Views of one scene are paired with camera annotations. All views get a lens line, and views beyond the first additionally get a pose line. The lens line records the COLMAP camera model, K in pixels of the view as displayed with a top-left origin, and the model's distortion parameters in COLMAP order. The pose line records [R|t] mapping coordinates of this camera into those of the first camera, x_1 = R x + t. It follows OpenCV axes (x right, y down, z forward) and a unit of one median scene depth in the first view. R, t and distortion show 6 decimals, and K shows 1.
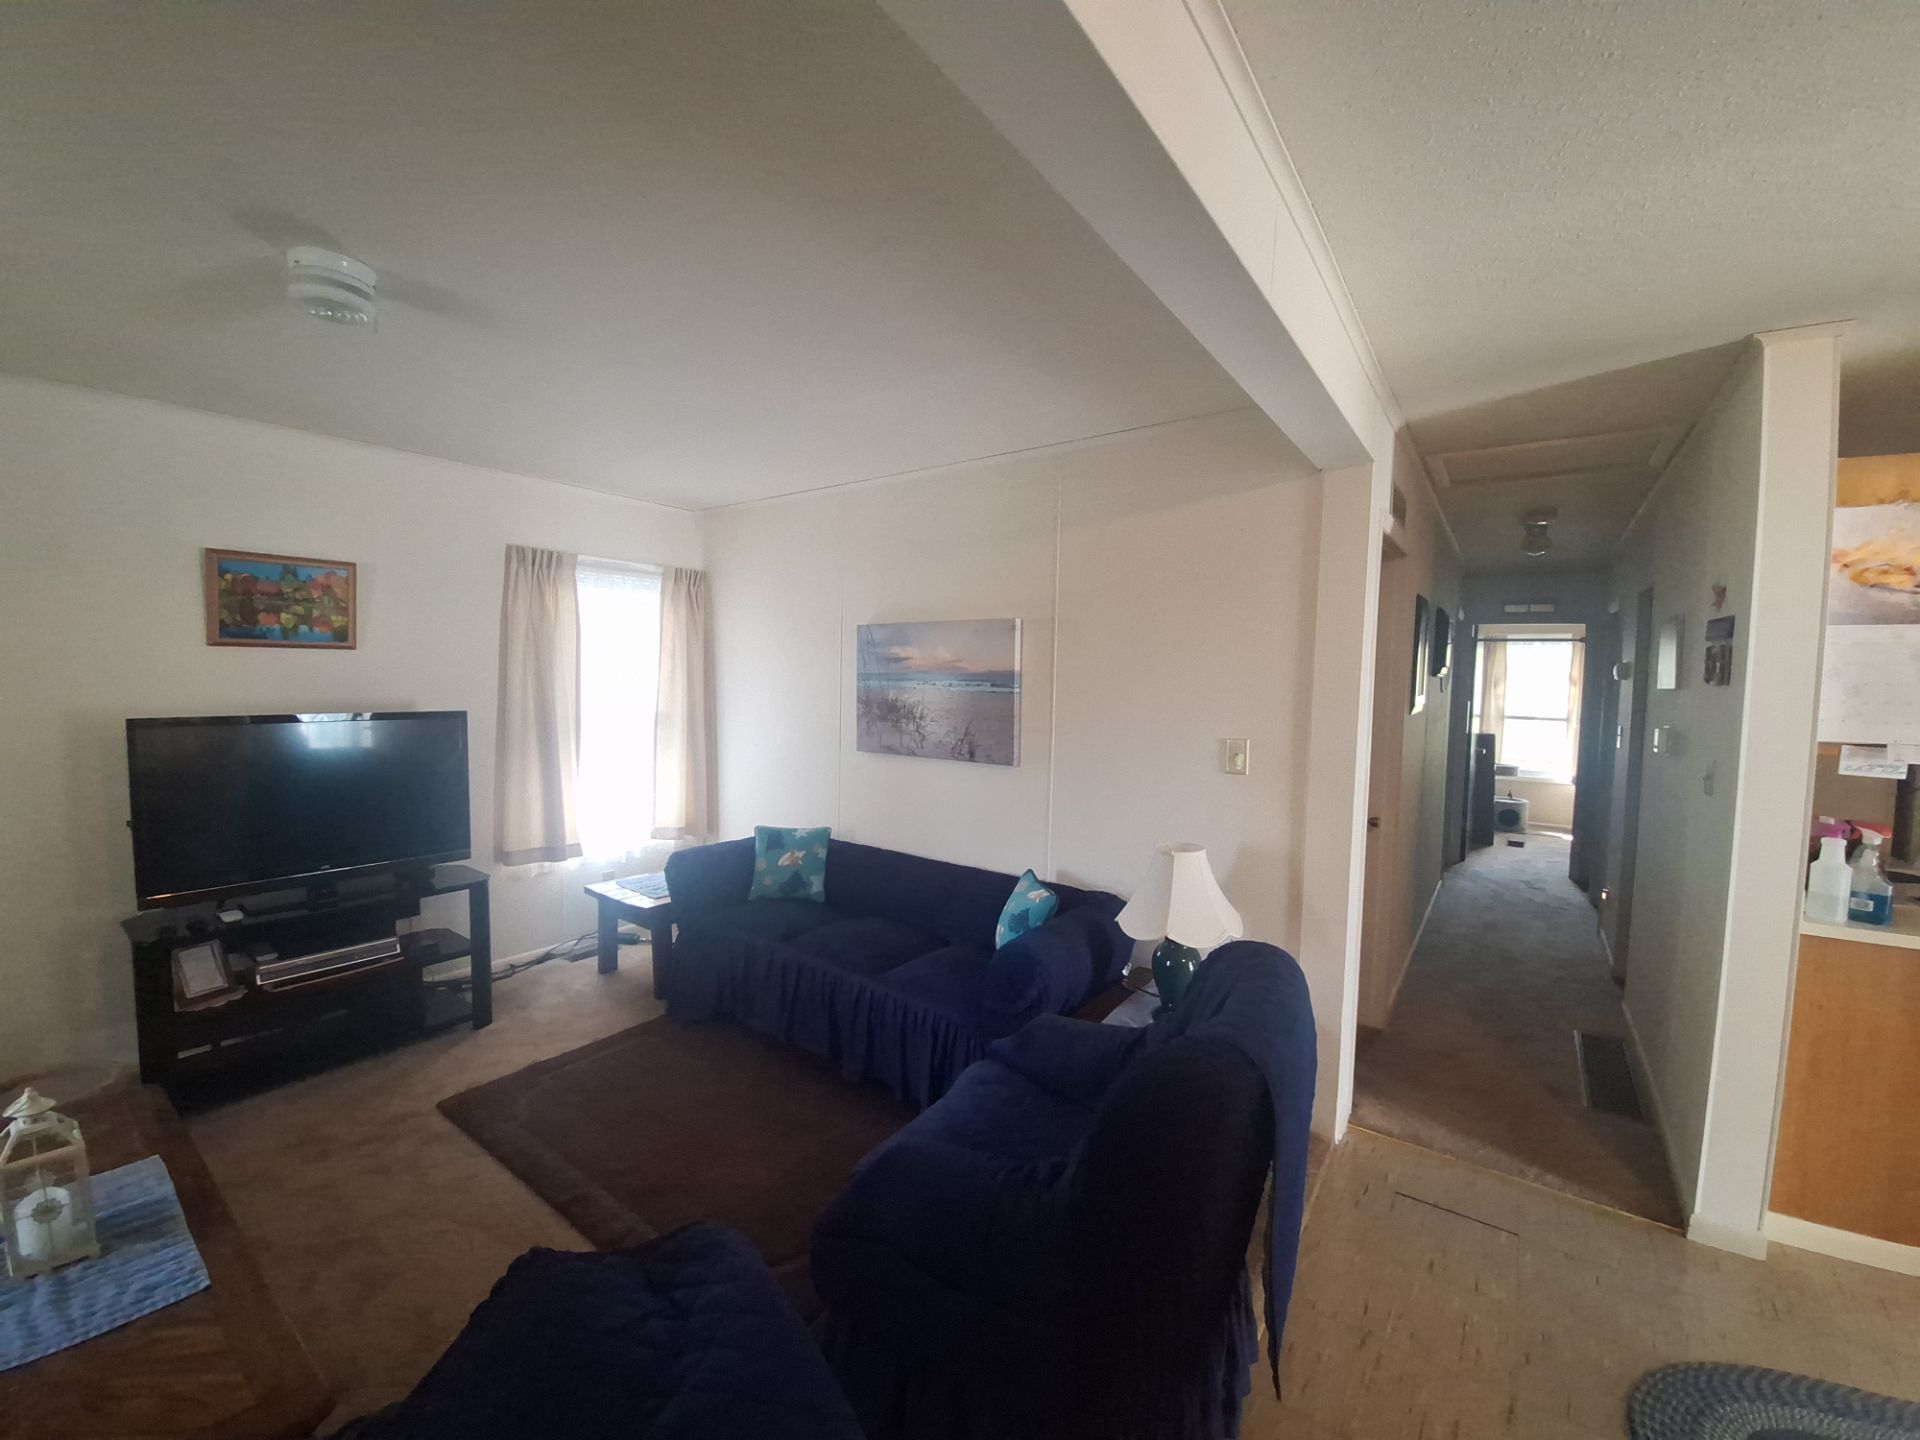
lens RADIAL K [[757.9, 0, 960.0], [0, 757.9, 720.0], [0, 0, 1]] dist [-0.000736, -0.010124]
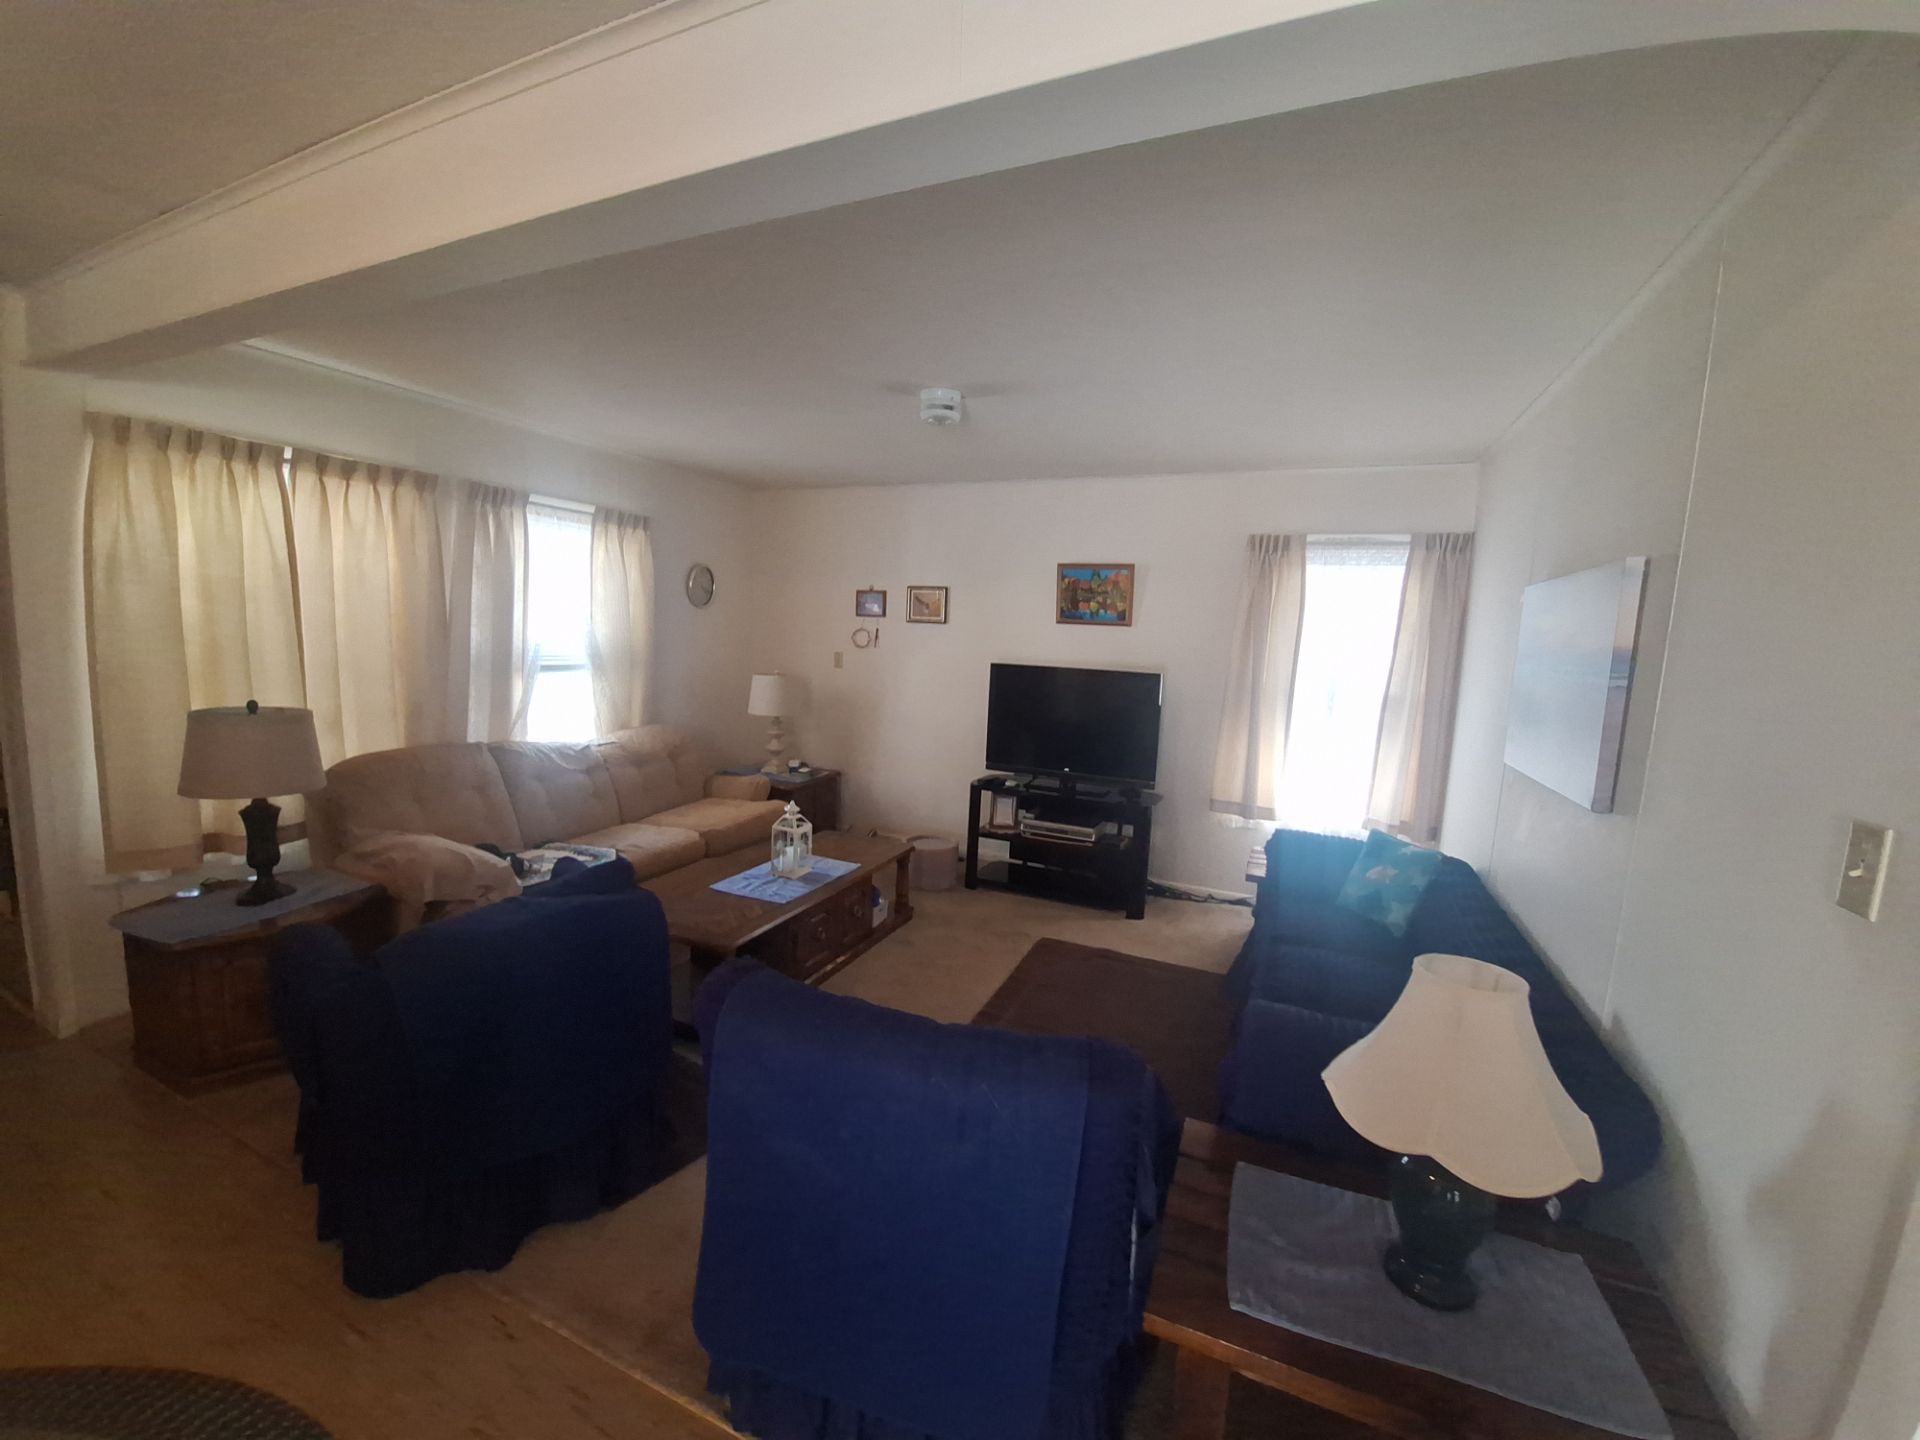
lens RADIAL K [[757.9, 0, 960.0], [0, 757.9, 720.0], [0, 0, 1]] dist [-0.000736, -0.010124]
pose [[0.222453, 0.107266, -0.969025, 0.530129], [-0.098669, 0.991303, 0.087081, -0.013159], [0.969938, 0.076241, 0.231102, 0.399531]]
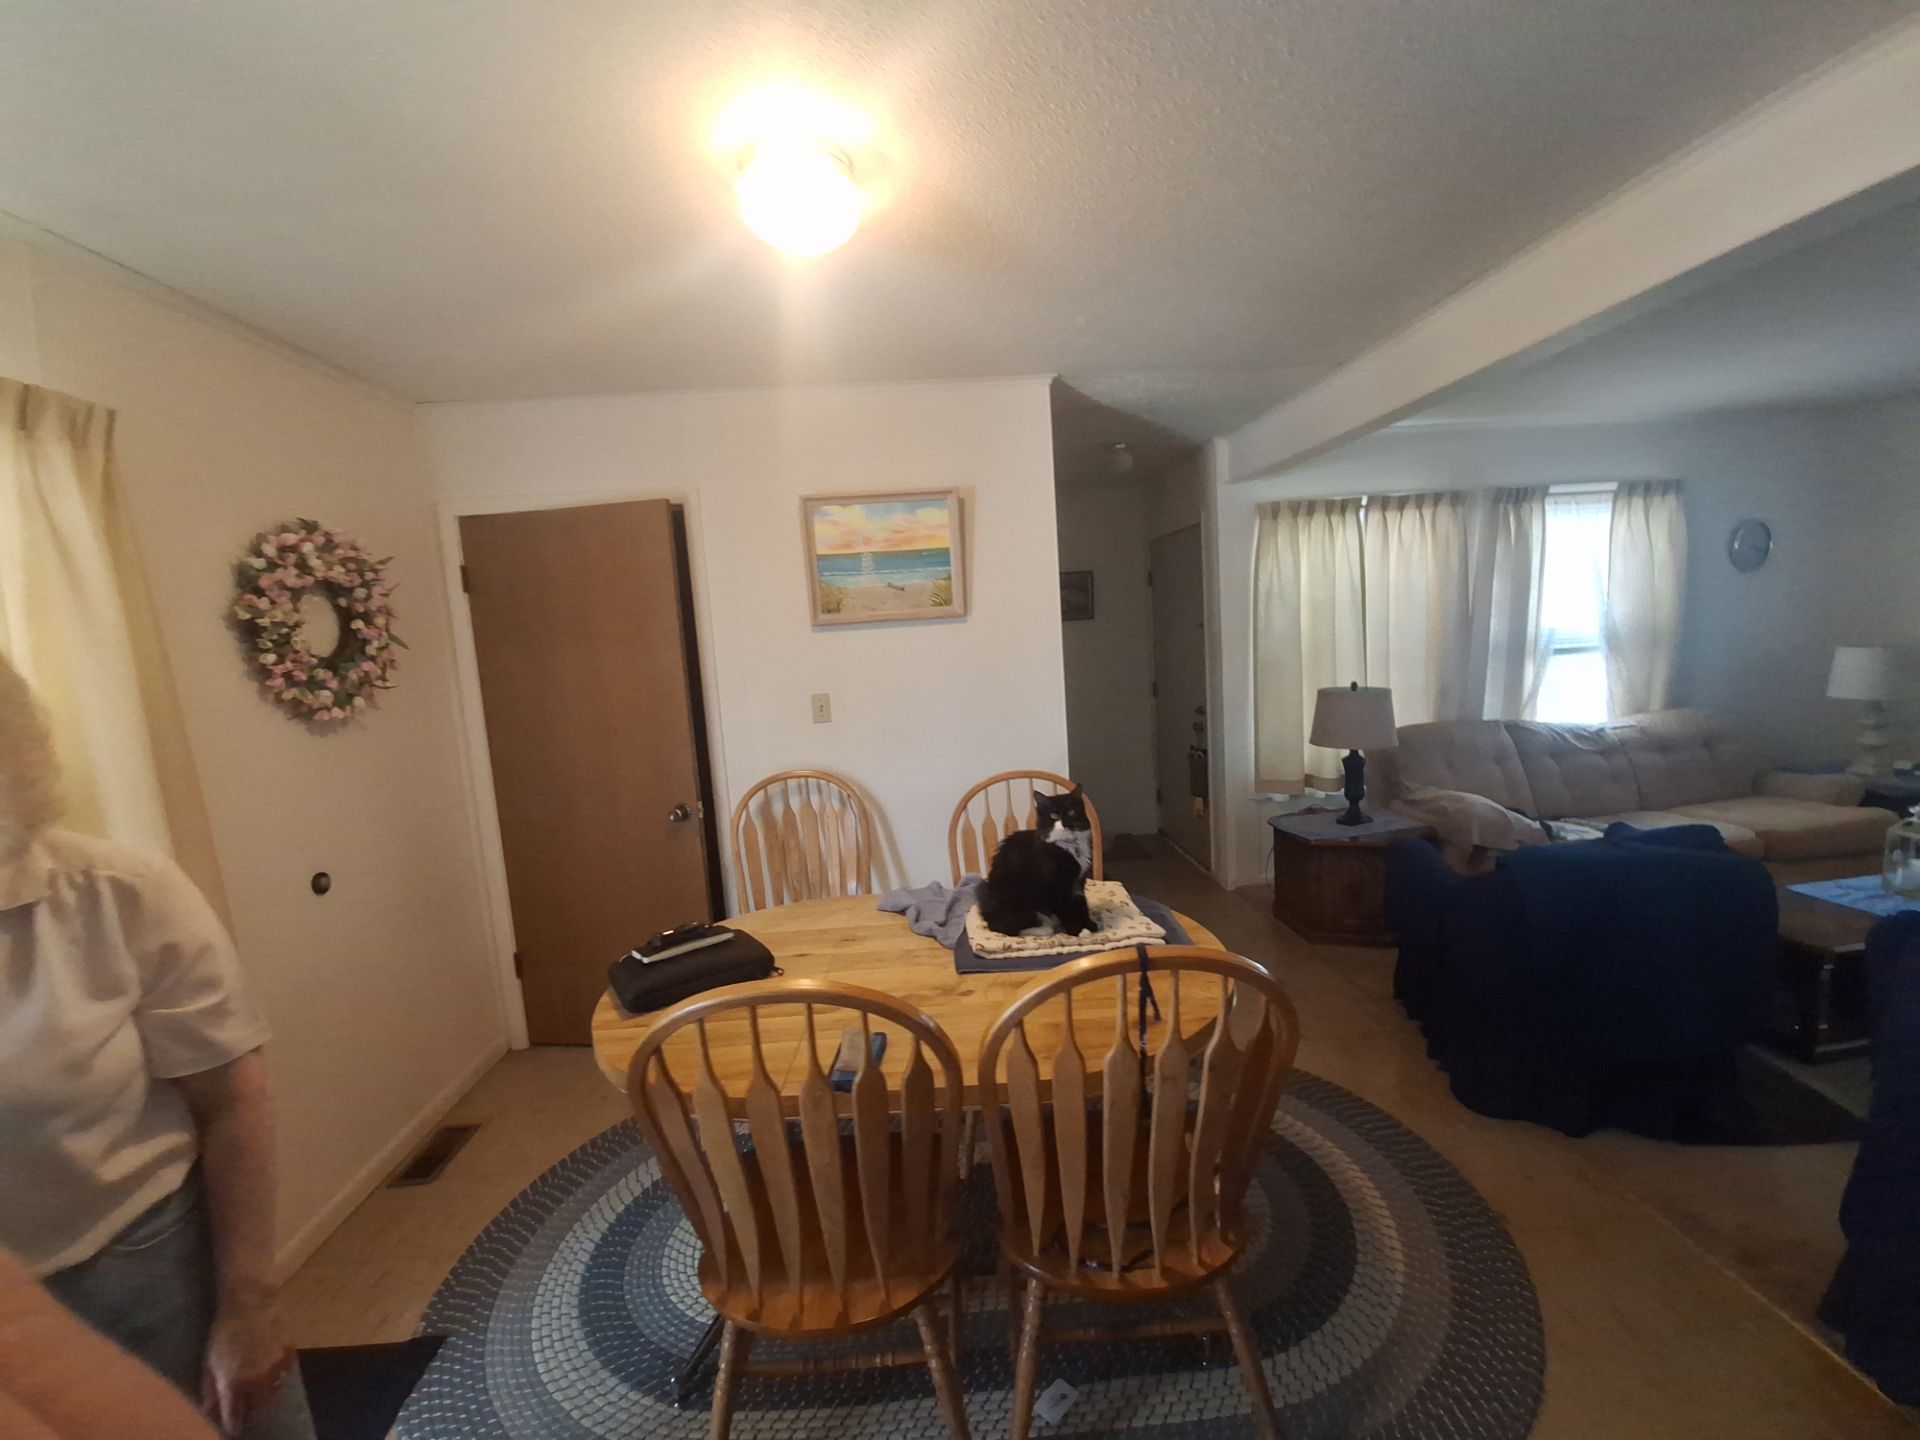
lens RADIAL K [[757.9, 0, 960.0], [0, 757.9, 720.0], [0, 0, 1]] dist [-0.000736, -0.010124]
pose [[-0.761377, 0.108727, -0.639127, 0.779183], [0.015266, 0.988570, 0.149988, -0.014438], [0.648130, 0.104440, -0.754334, 0.339430]]
